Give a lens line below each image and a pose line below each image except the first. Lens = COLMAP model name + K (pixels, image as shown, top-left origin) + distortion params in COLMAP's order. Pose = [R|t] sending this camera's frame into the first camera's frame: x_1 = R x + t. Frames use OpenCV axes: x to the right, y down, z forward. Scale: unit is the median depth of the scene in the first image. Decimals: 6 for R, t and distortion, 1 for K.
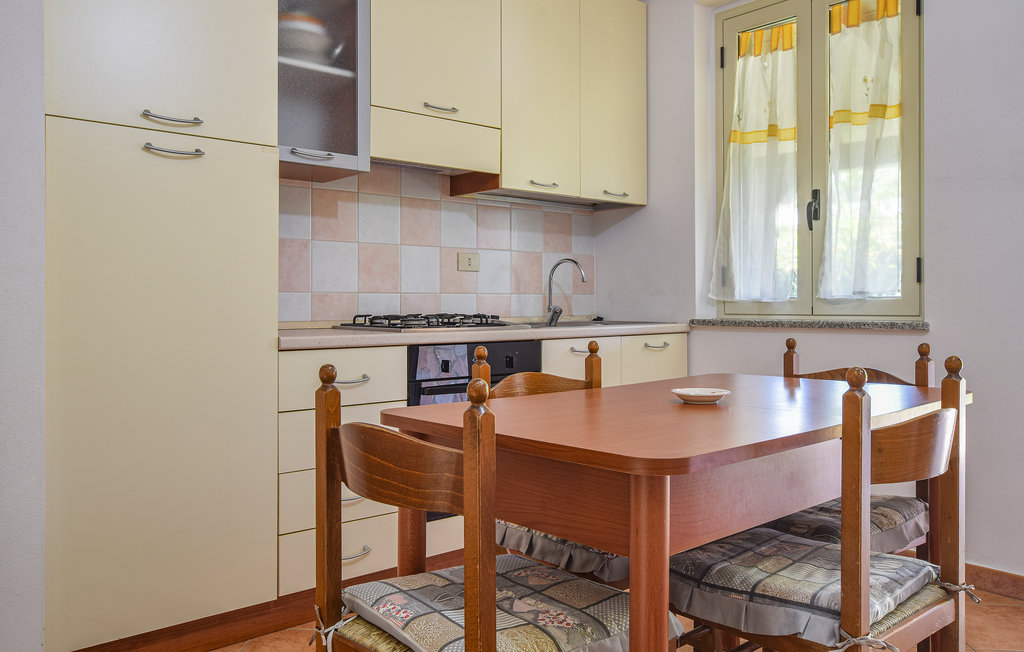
lens RADIAL K [[817.8, 0, 514.7], [0, 817.8, 307.0], [0, 0, 1]] dist [-0.002950, 0.000642]
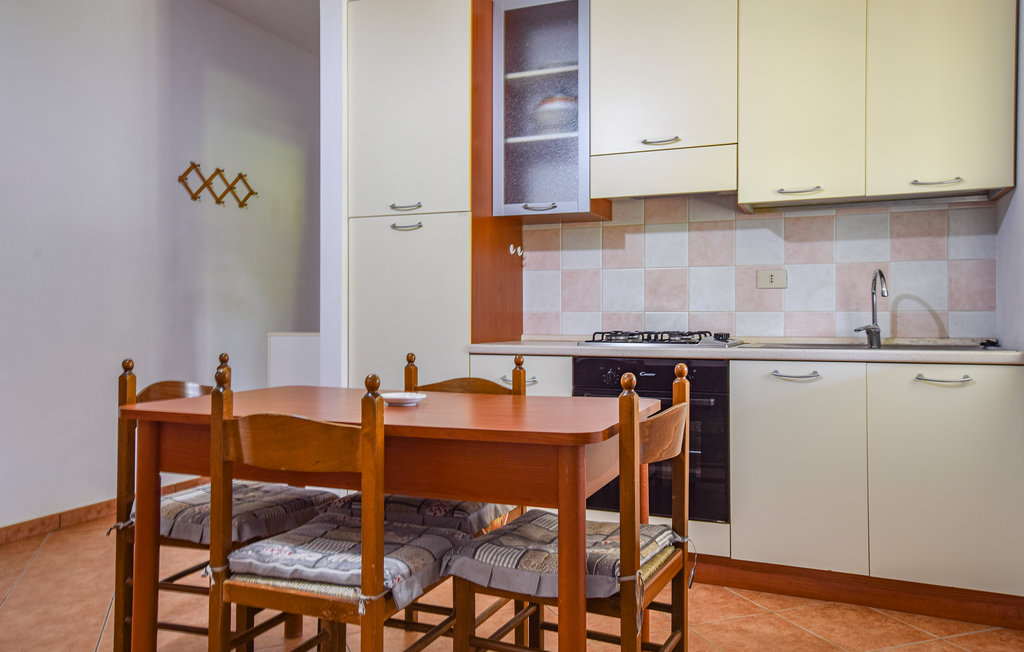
lens RADIAL K [[817.8, 0, 514.7], [0, 817.8, 307.0], [0, 0, 1]] dist [-0.002950, 0.000642]
pose [[0.405419, -0.011018, -0.914065, 0.789166], [-0.006720, 0.999864, -0.015033, -0.005685], [0.914106, 0.012237, 0.405290, 0.372146]]
